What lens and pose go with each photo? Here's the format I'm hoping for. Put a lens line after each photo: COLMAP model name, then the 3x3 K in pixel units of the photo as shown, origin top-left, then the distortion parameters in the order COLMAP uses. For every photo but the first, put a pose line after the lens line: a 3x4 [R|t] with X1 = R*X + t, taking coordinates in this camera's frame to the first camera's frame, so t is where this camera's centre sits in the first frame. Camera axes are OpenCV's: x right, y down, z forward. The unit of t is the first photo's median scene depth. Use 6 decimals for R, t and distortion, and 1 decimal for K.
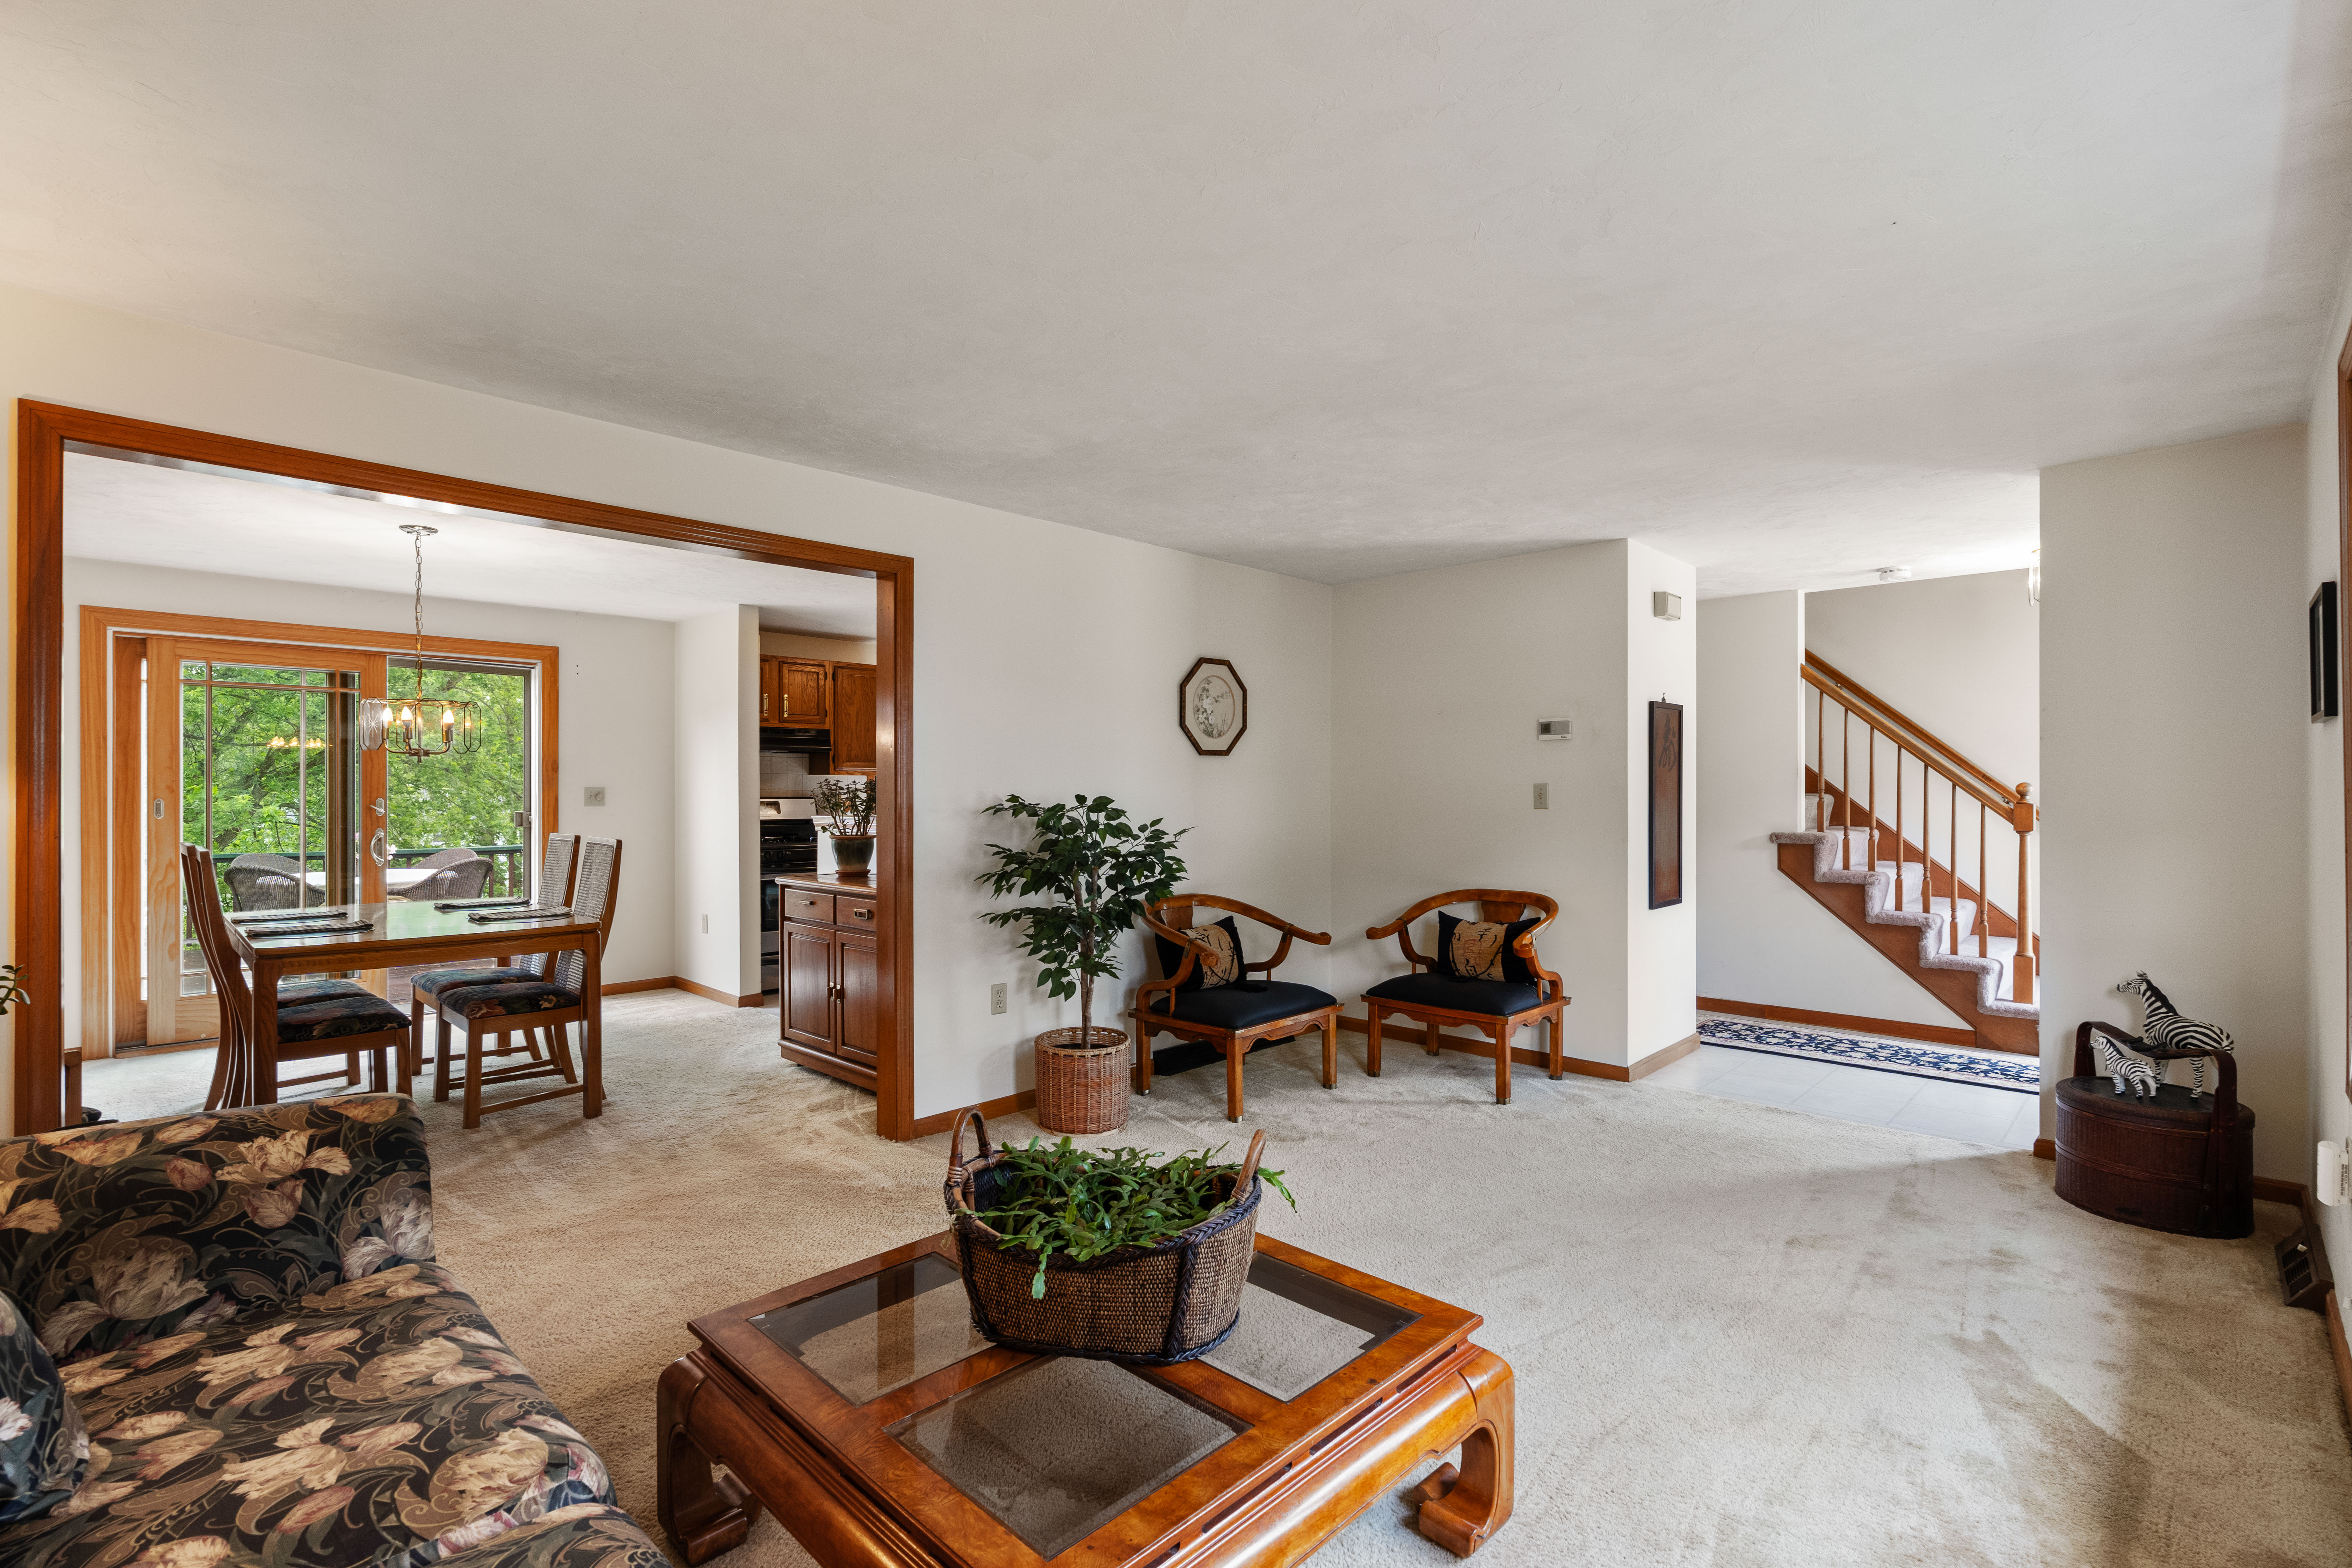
lens RADIAL K [[1074.0, 0, 1165.3], [0, 1074.0, 794.8], [0, 0, 1]] dist [-0.004820, 0.001877]
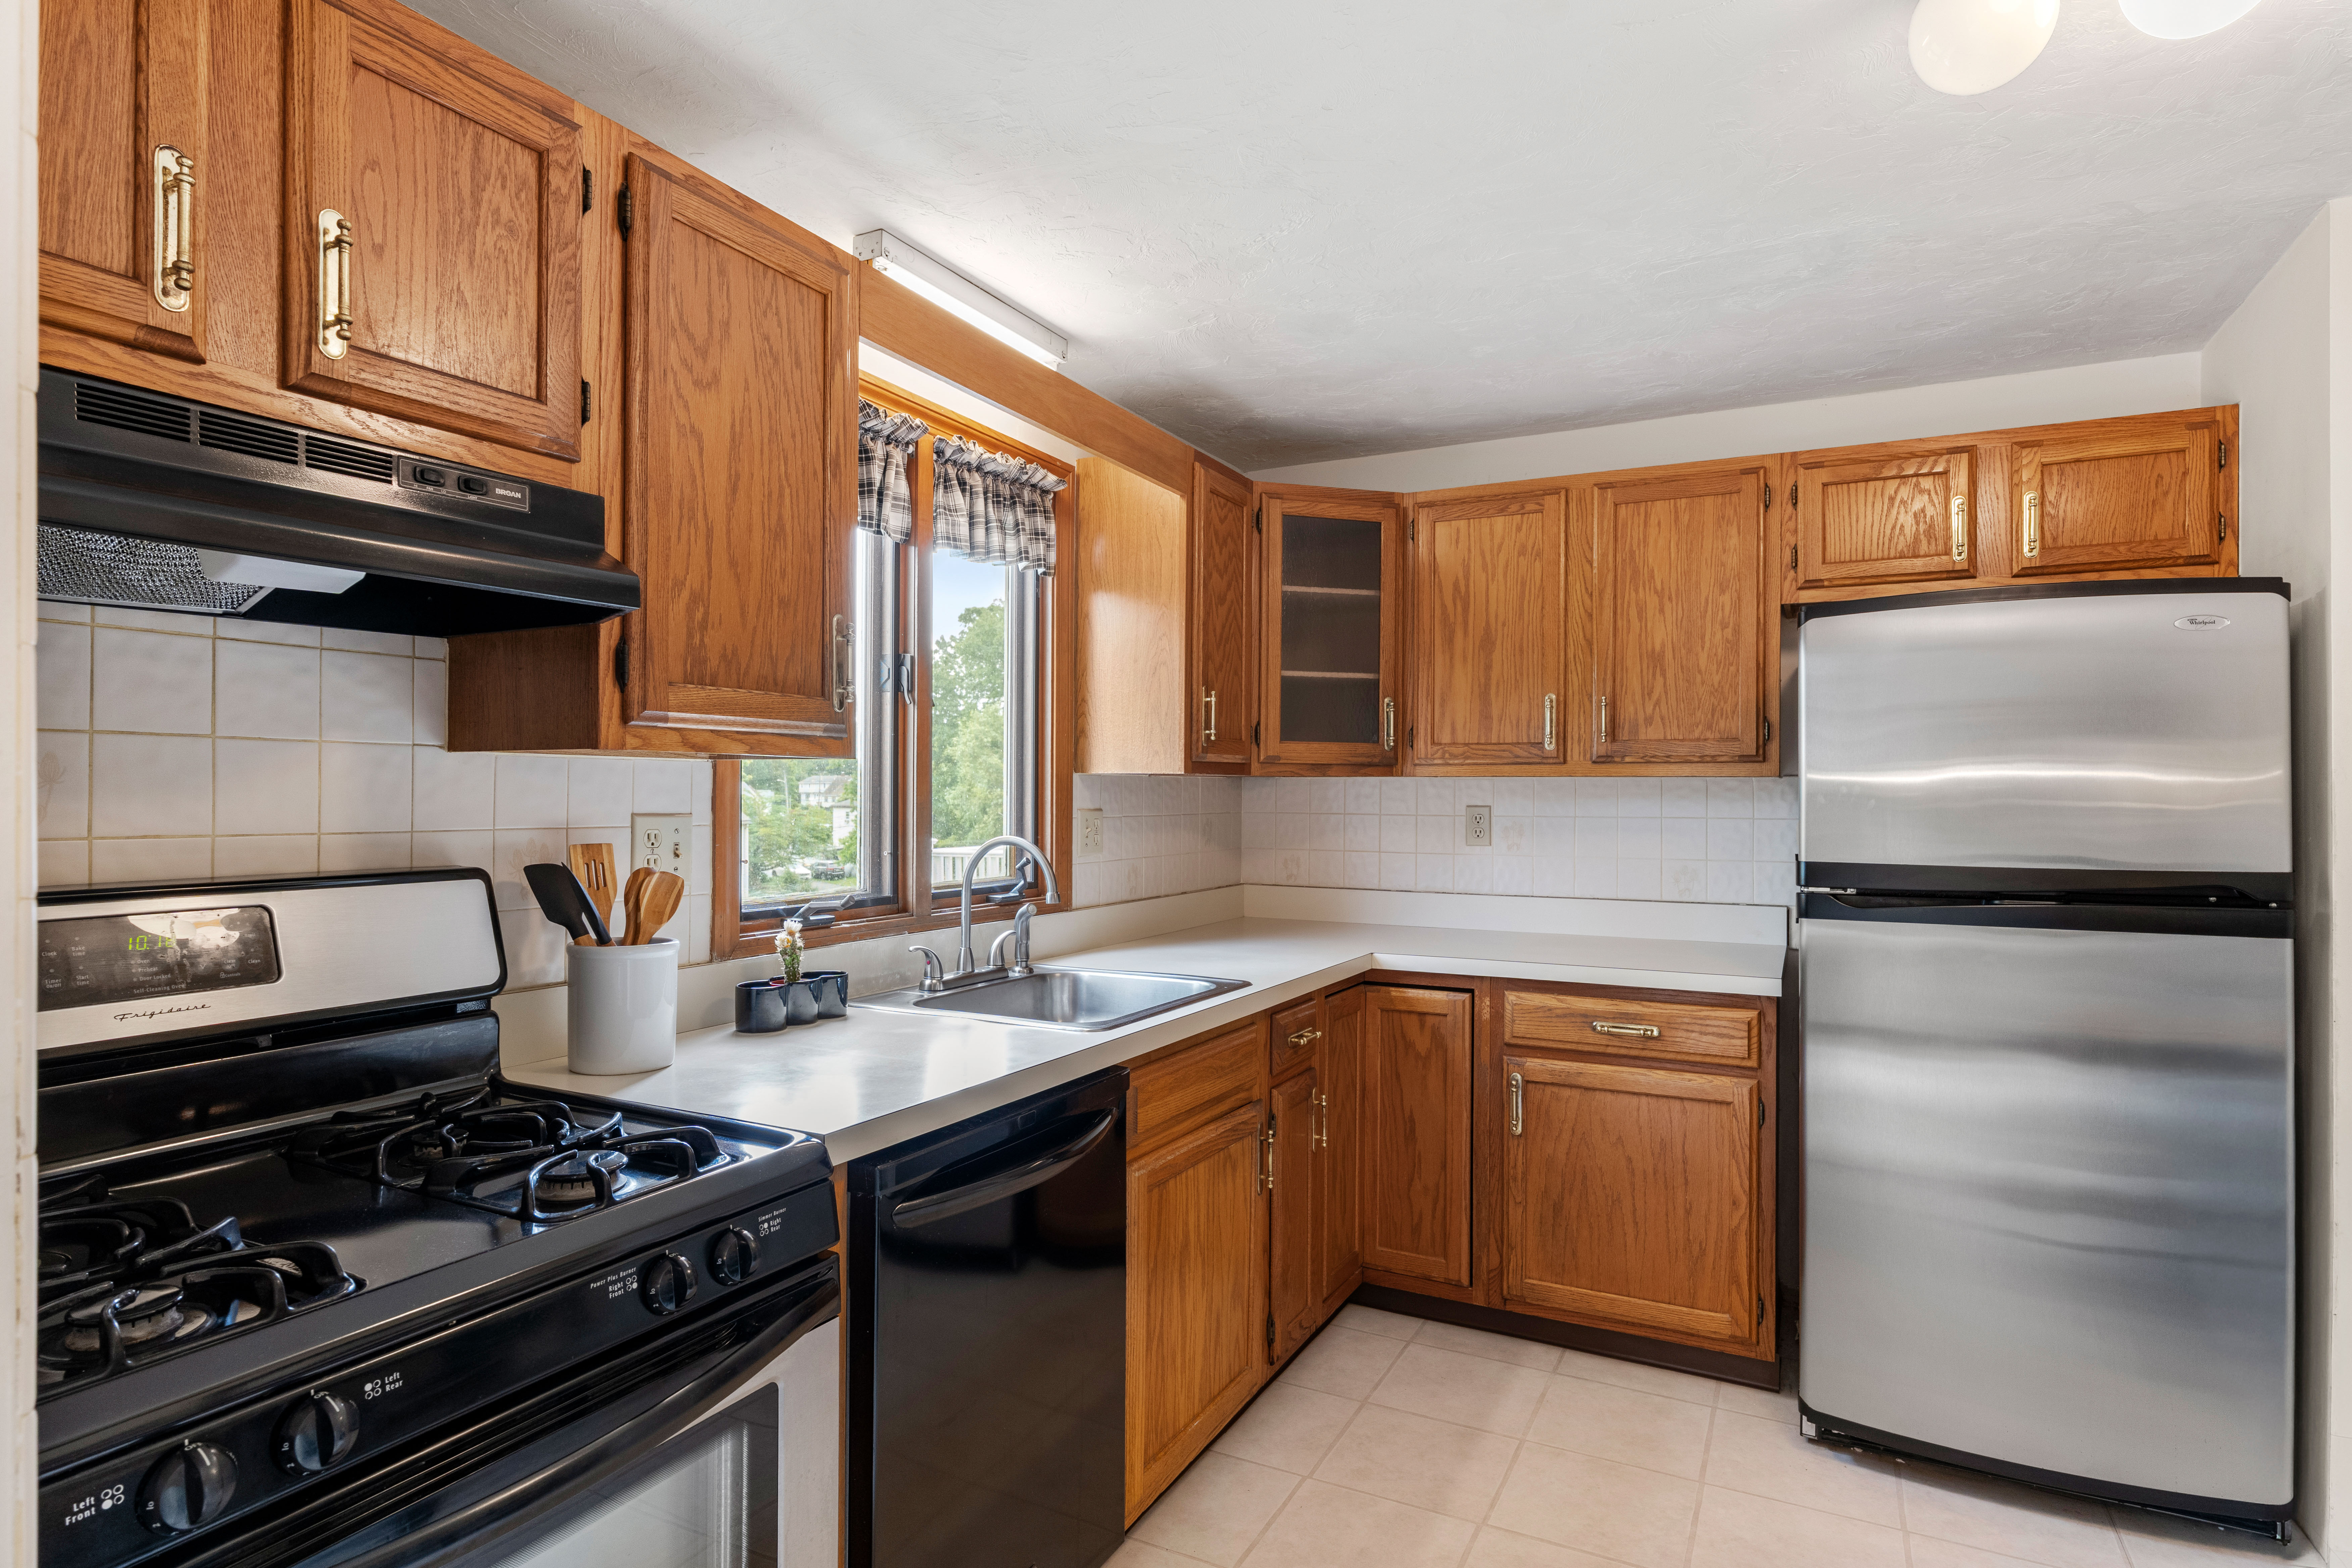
lens RADIAL K [[1239.6, 0, 1167.4], [0, 1239.6, 788.8], [0, 0, 1]] dist [-0.004711, 0.003062]
pose [[0.951460, 0.003132, 0.307756, -0.378484], [-0.001650, 0.999986, -0.005077, -0.014057], [-0.307767, 0.004322, 0.951452, 1.024842]]
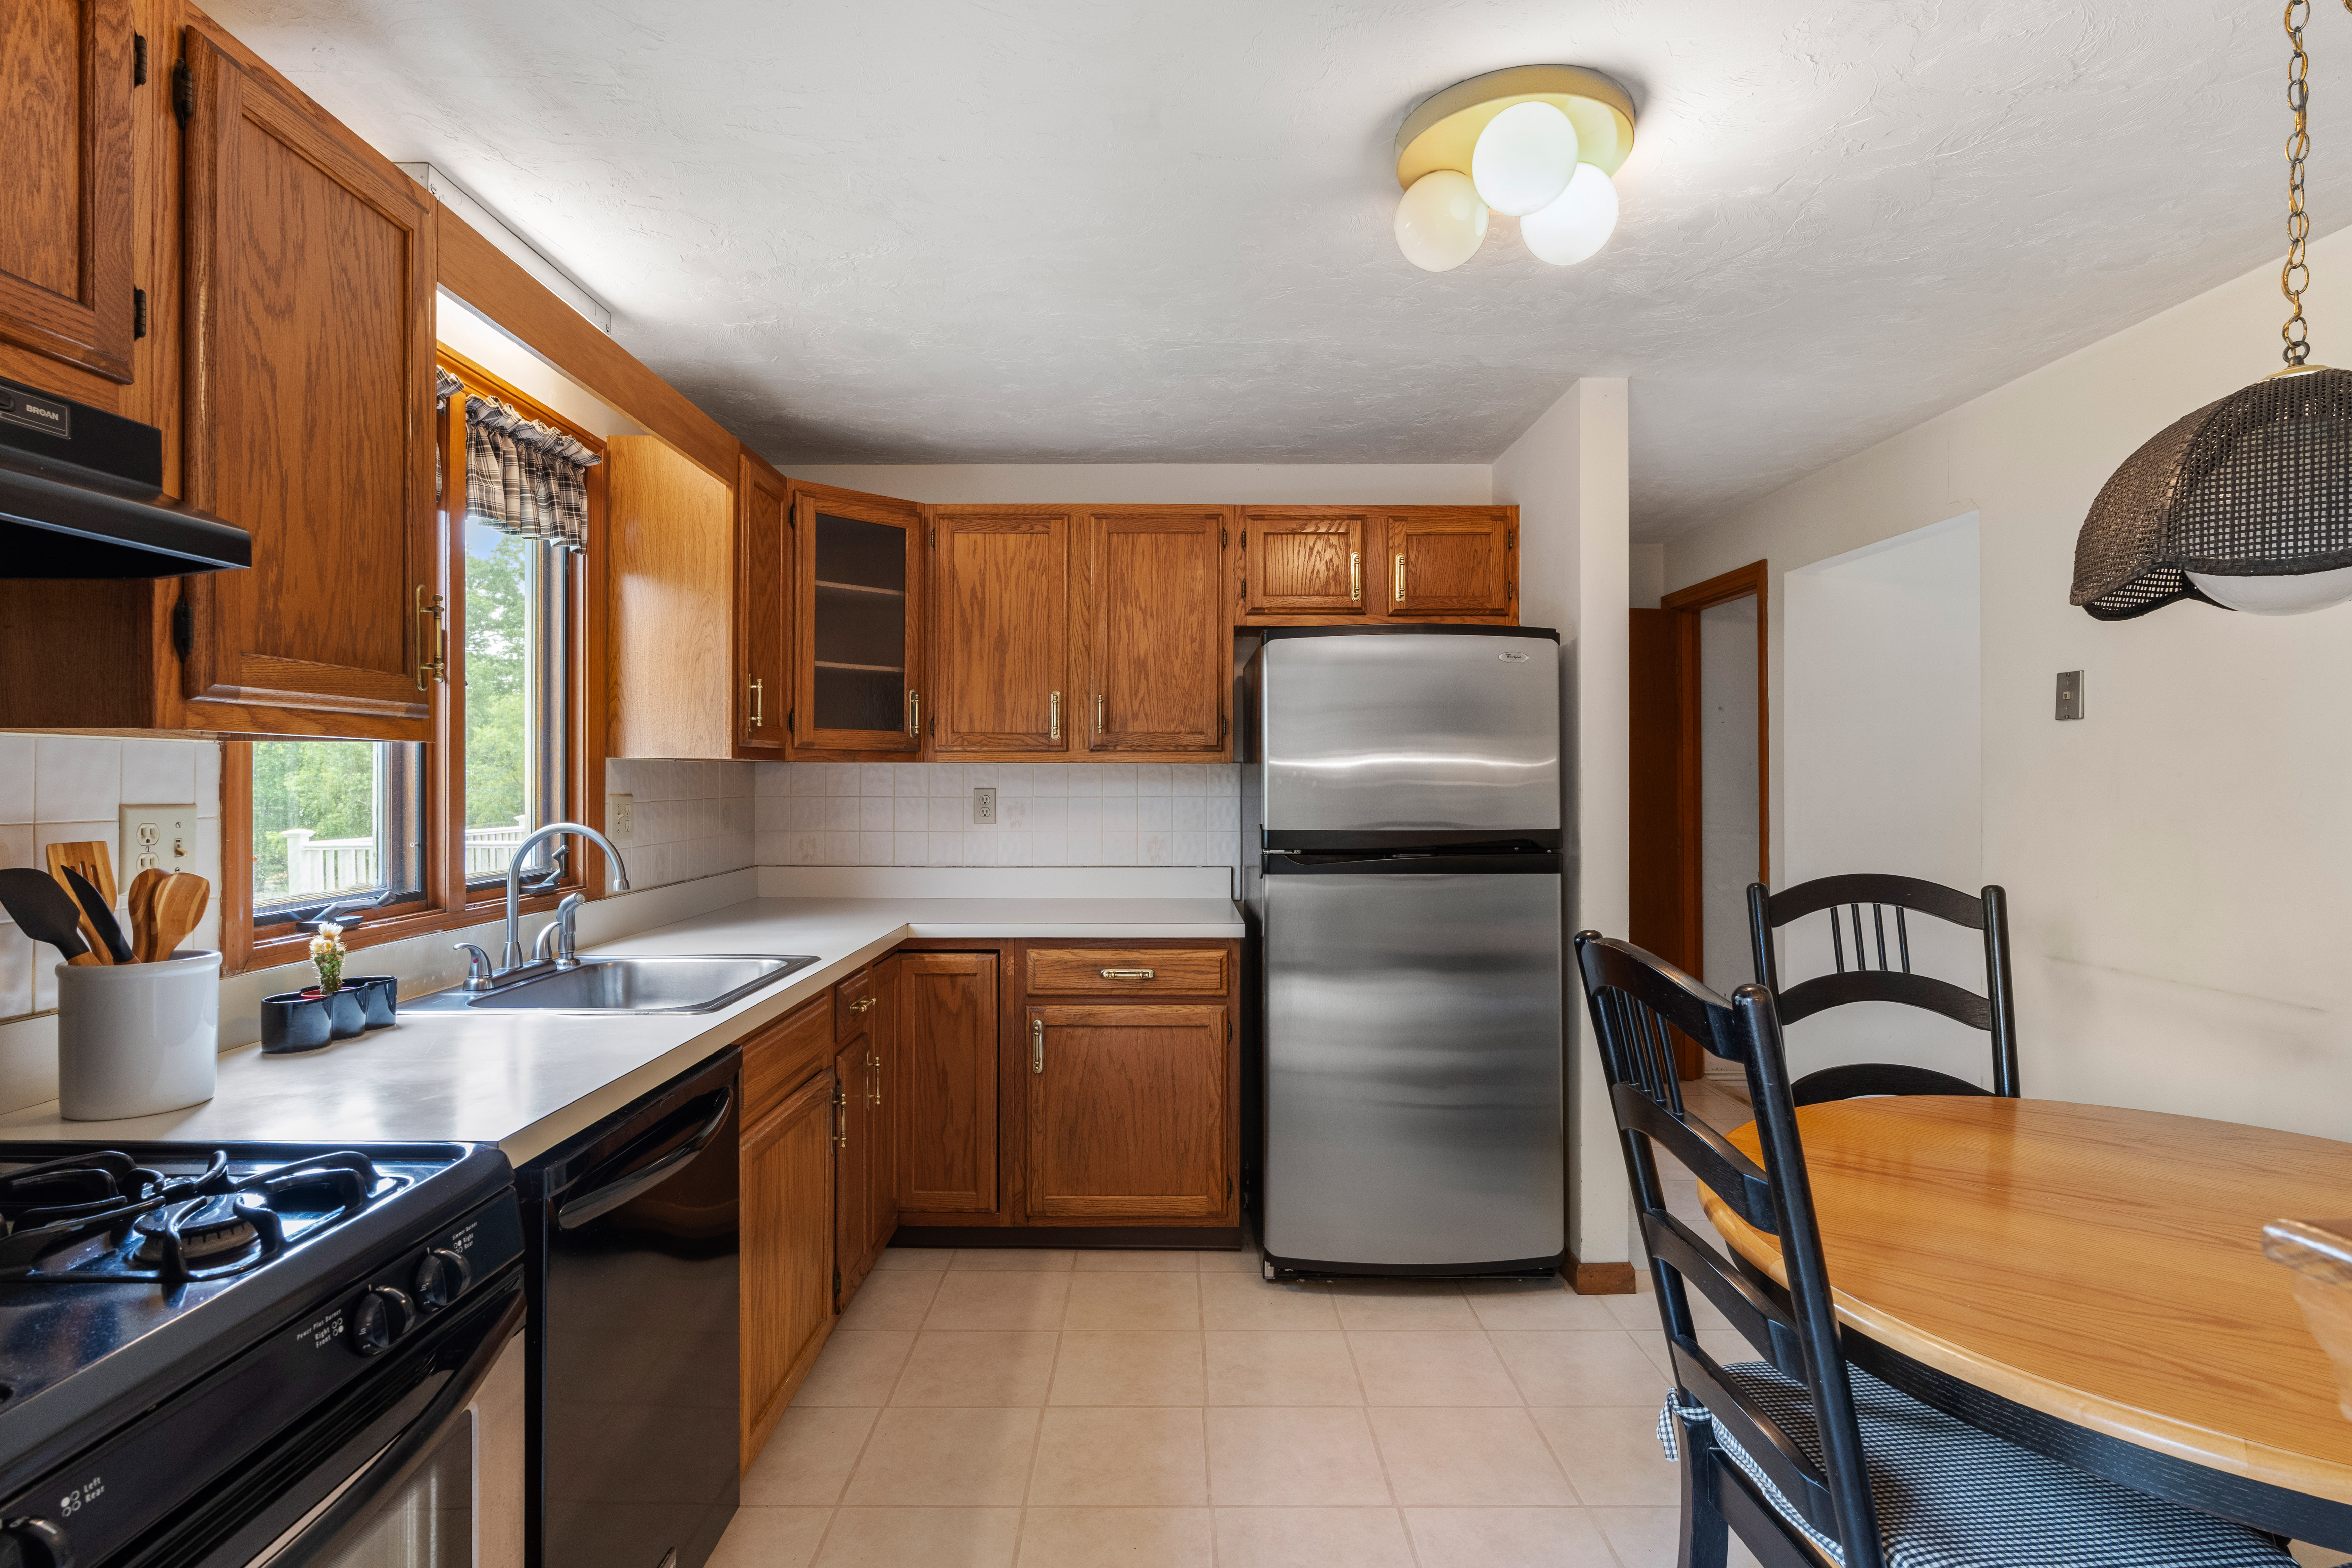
lens RADIAL K [[1153.1, 0, 1155.7], [0, 1153.1, 780.1], [0, 0, 1]] dist [-0.006524, 0.002058]
pose [[0.705518, -0.002824, 0.708687, -0.434259], [0.002478, 0.999996, 0.001518, -0.014237], [-0.708688, 0.000685, 0.705522, 1.041128]]
